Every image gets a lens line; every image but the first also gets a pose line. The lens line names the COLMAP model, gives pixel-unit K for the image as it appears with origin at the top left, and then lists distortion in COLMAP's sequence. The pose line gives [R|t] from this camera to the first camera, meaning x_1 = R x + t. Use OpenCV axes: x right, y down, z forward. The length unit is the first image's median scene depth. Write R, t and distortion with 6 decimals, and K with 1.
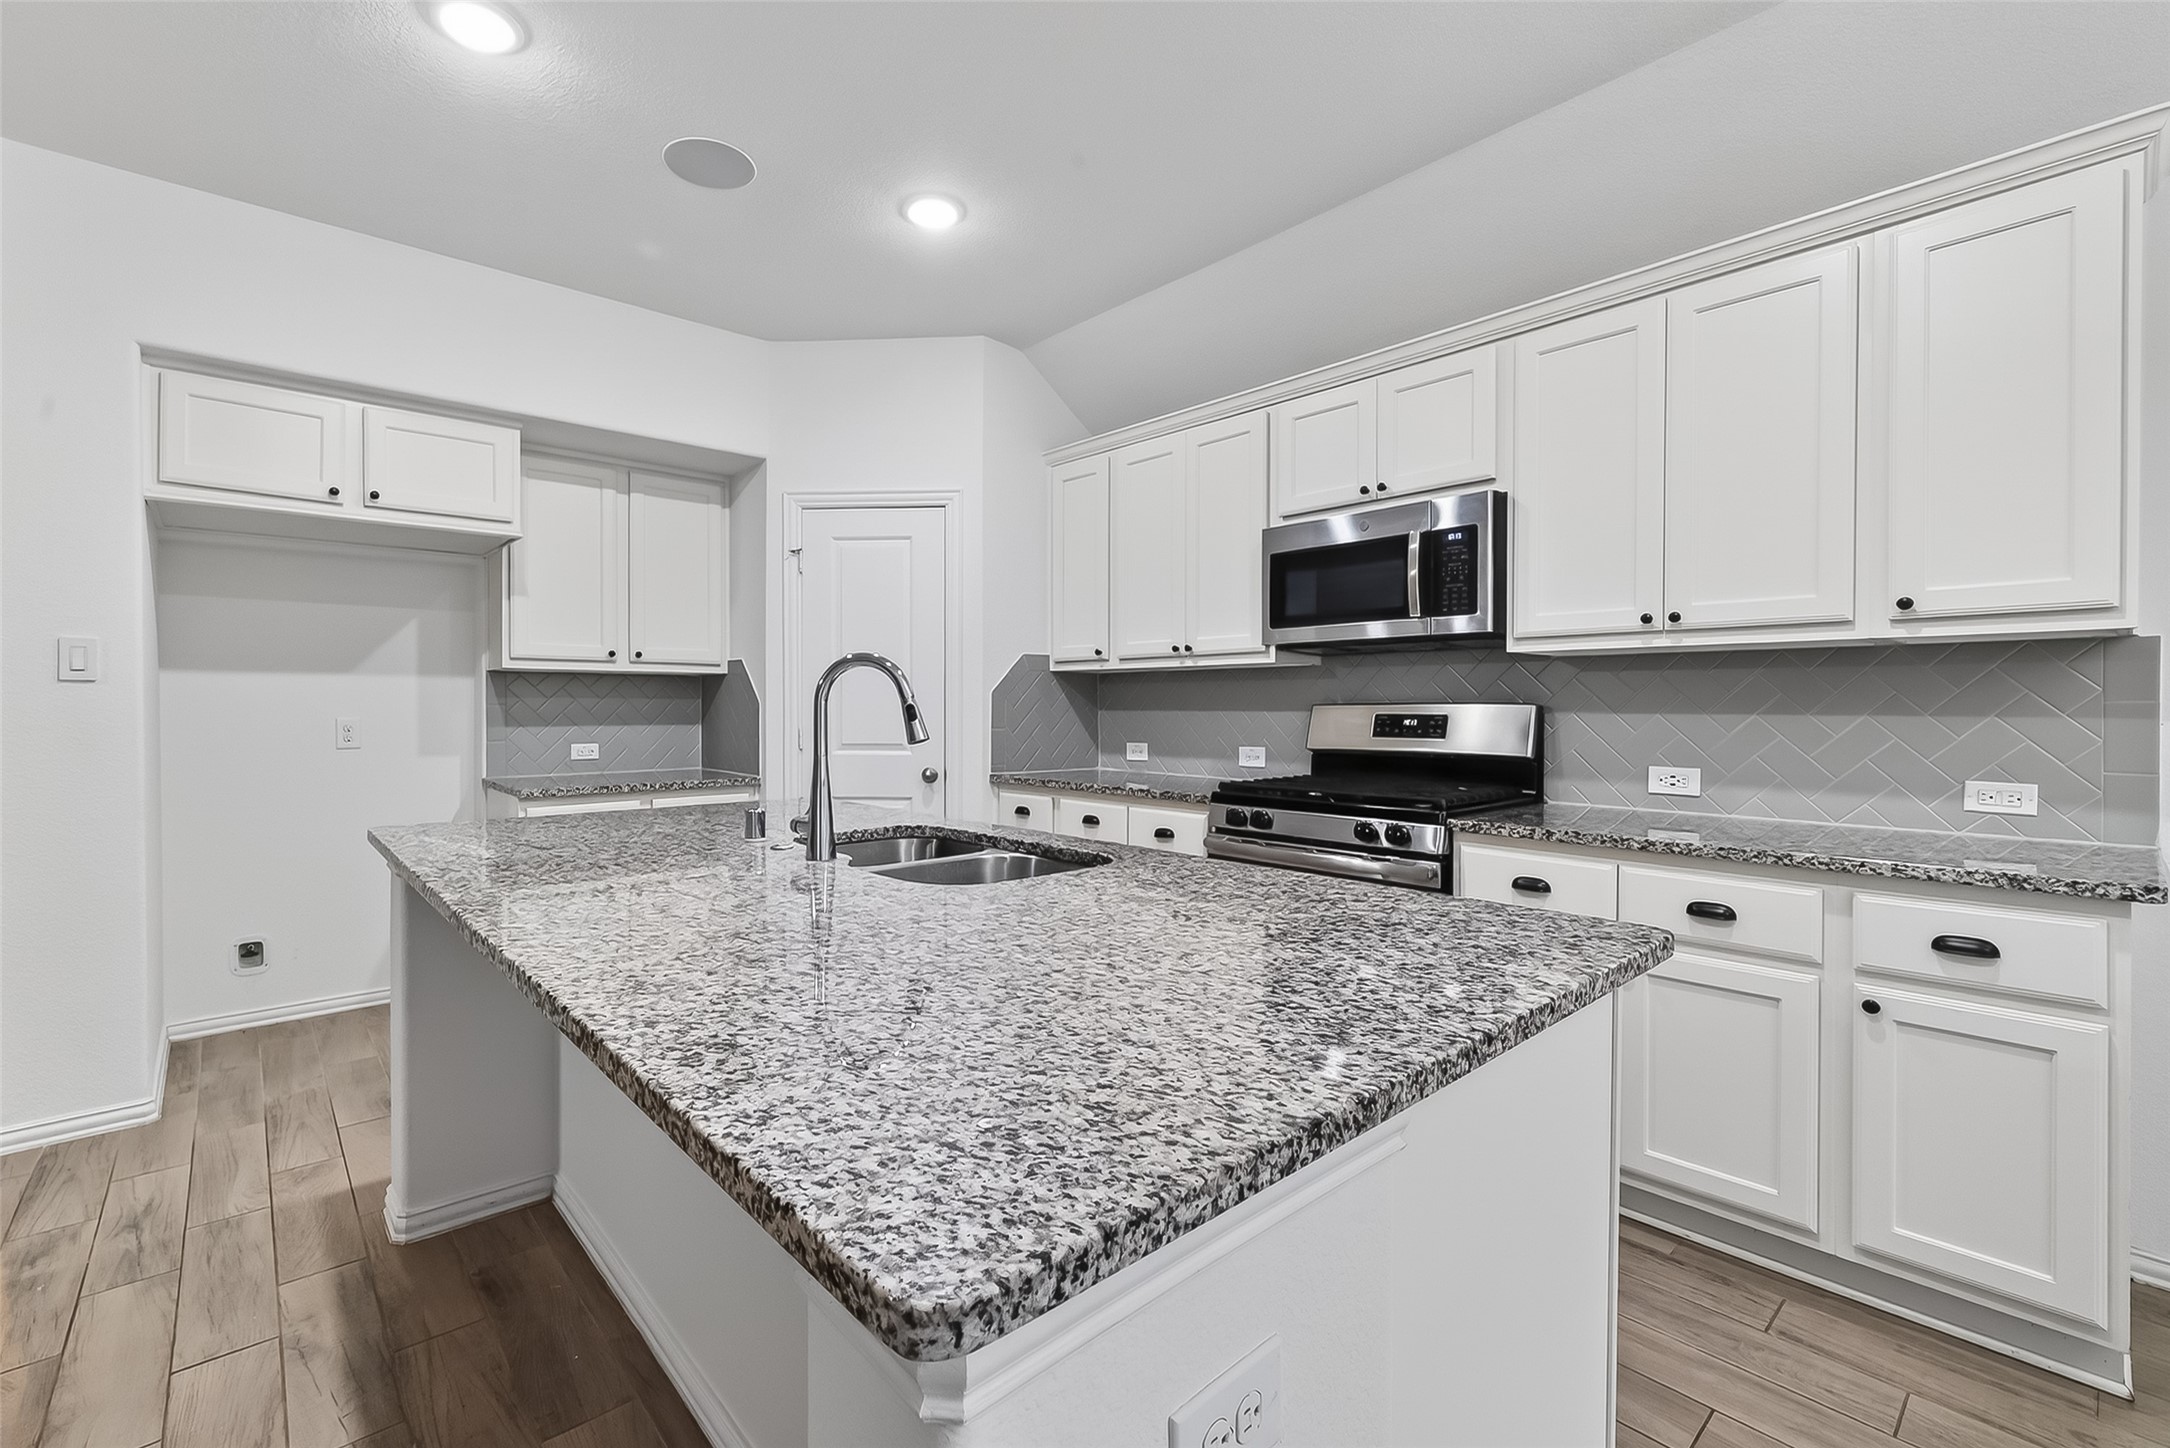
lens RADIAL K [[942.5, 0, 1026.4], [0, 942.5, 706.7], [0, 0, 1]] dist [-0.001823, 0.000258]
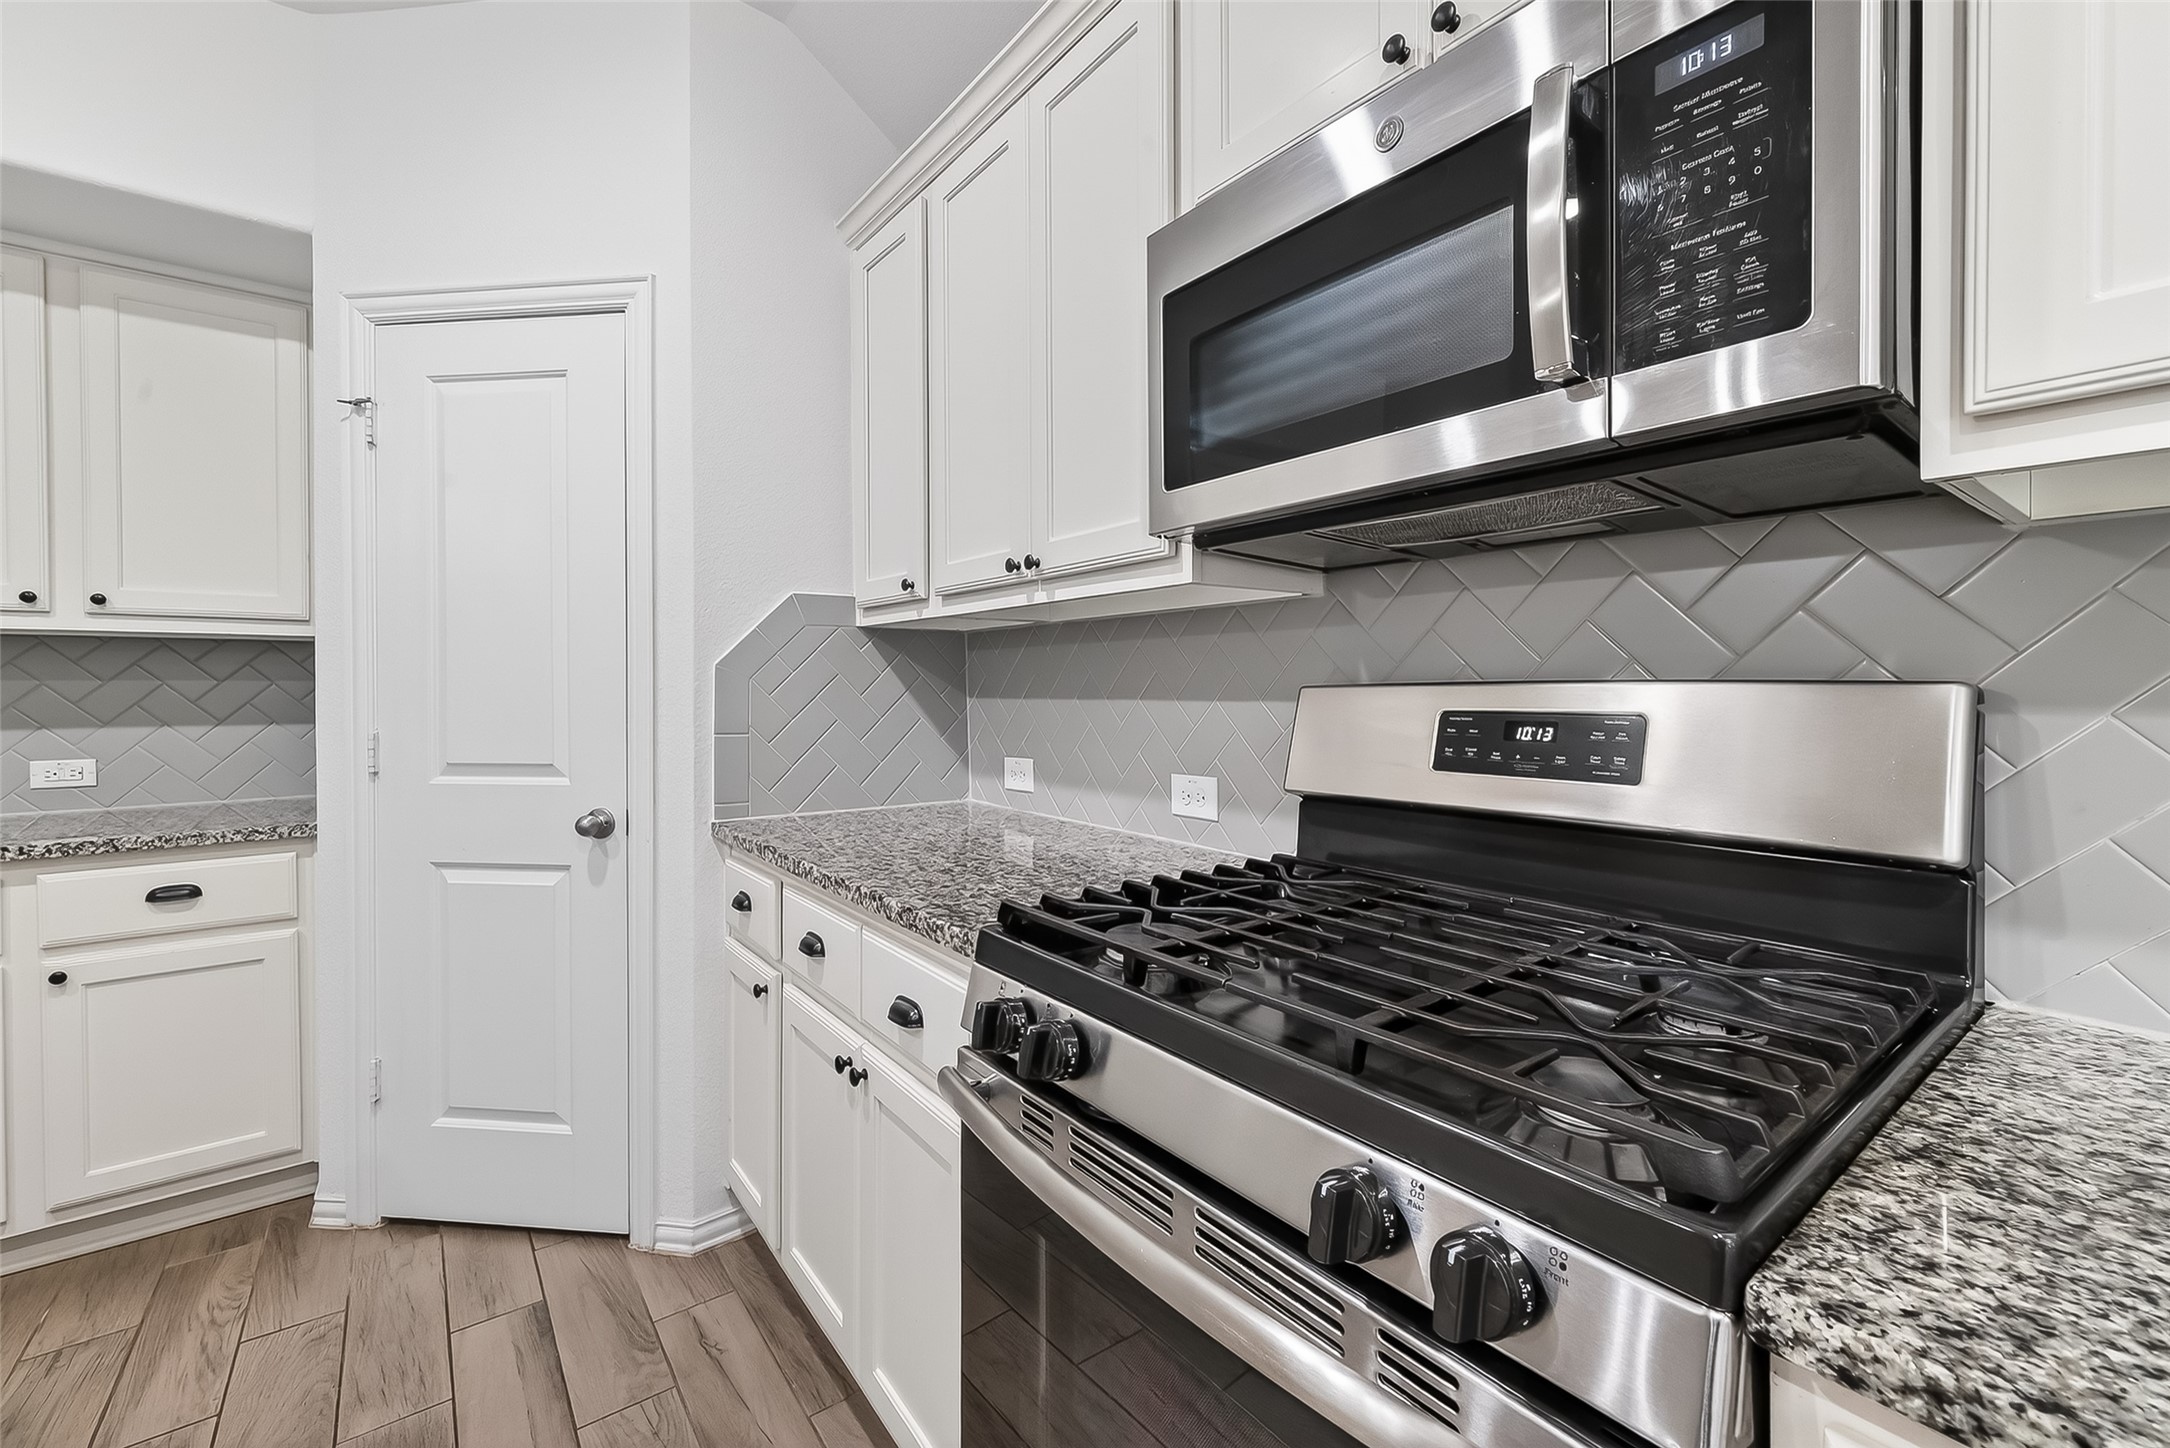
lens RADIAL K [[898.7, 0, 1115.3], [0, 898.7, 686.0], [0, 0, 1]] dist [0.003703, -0.000777]
pose [[0.999207, -0.004221, -0.039583, 0.258298], [0.004132, 0.999989, -0.002320, -0.001983], [0.039592, 0.002155, 0.999214, 0.643420]]
